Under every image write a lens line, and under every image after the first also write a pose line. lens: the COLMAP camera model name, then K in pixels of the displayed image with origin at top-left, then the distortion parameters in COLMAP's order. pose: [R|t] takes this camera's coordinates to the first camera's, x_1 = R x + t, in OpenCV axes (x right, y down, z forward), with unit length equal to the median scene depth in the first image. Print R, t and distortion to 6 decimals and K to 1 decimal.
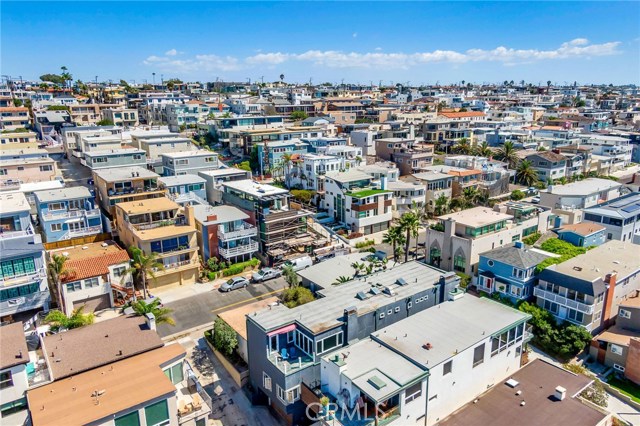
lens RADIAL K [[450.1, 0, 320.0], [0, 450.1, 213.0], [0, 0, 1]] dist [0.004358, -0.003737]
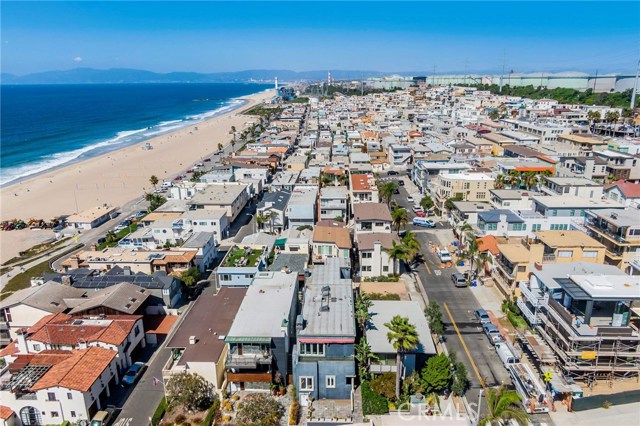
lens RADIAL K [[450.1, 0, 320.0], [0, 450.1, 213.0], [0, 0, 1]] dist [0.004358, -0.003737]
pose [[-0.625862, 0.235056, -0.743670, 0.700868], [-0.185828, 0.881103, 0.434886, -0.402849], [0.757472, 0.410374, -0.507769, 1.035248]]
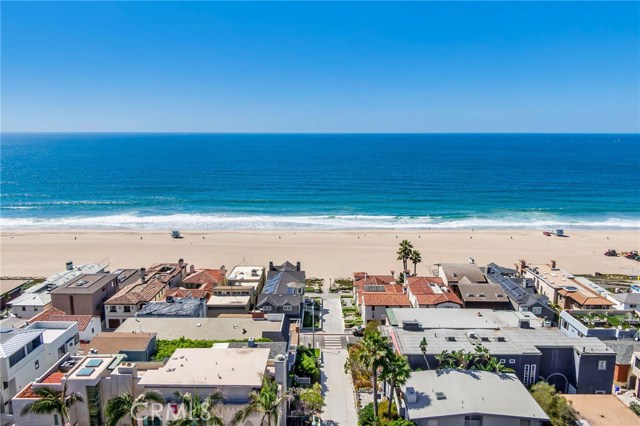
lens RADIAL K [[450.1, 0, 320.0], [0, 450.1, 213.0], [0, 0, 1]] dist [0.004358, -0.003737]
pose [[-0.794283, -0.098071, 0.599580, -0.130257], [0.162717, 0.916493, 0.365464, -0.389593], [-0.585352, 0.387843, -0.711997, 1.271834]]
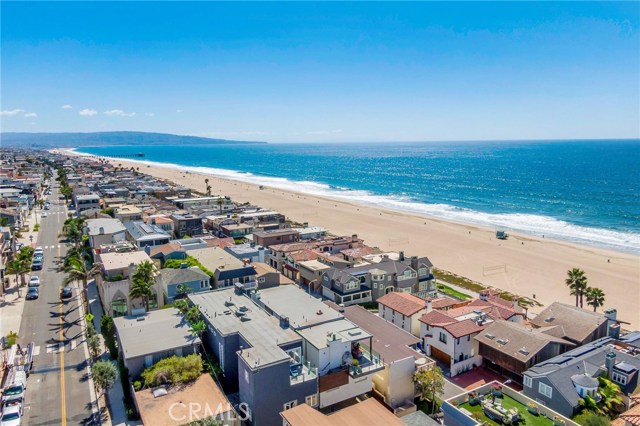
lens RADIAL K [[450.1, 0, 320.0], [0, 450.1, 213.0], [0, 0, 1]] dist [0.004358, -0.003737]
pose [[0.120226, -0.146350, 0.981900, -0.613567], [0.265667, 0.957744, 0.110220, -0.091123], [-0.956539, 0.247607, 0.154026, 0.380081]]
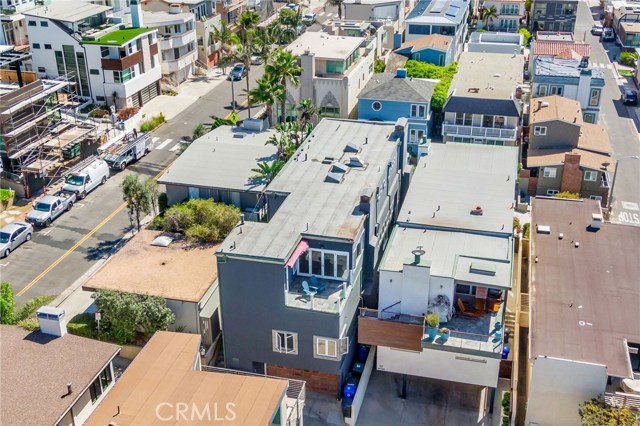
lens RADIAL K [[732.2, 0, 320.0], [0, 732.2, 213.0], [0, 0, 1]] dist [0.022844, 0.021984]
pose [[0.778072, -0.265845, 0.569149, -0.339502], [0.158143, 0.959751, 0.232097, -0.006729], [-0.607943, -0.090582, 0.788797, 0.125207]]
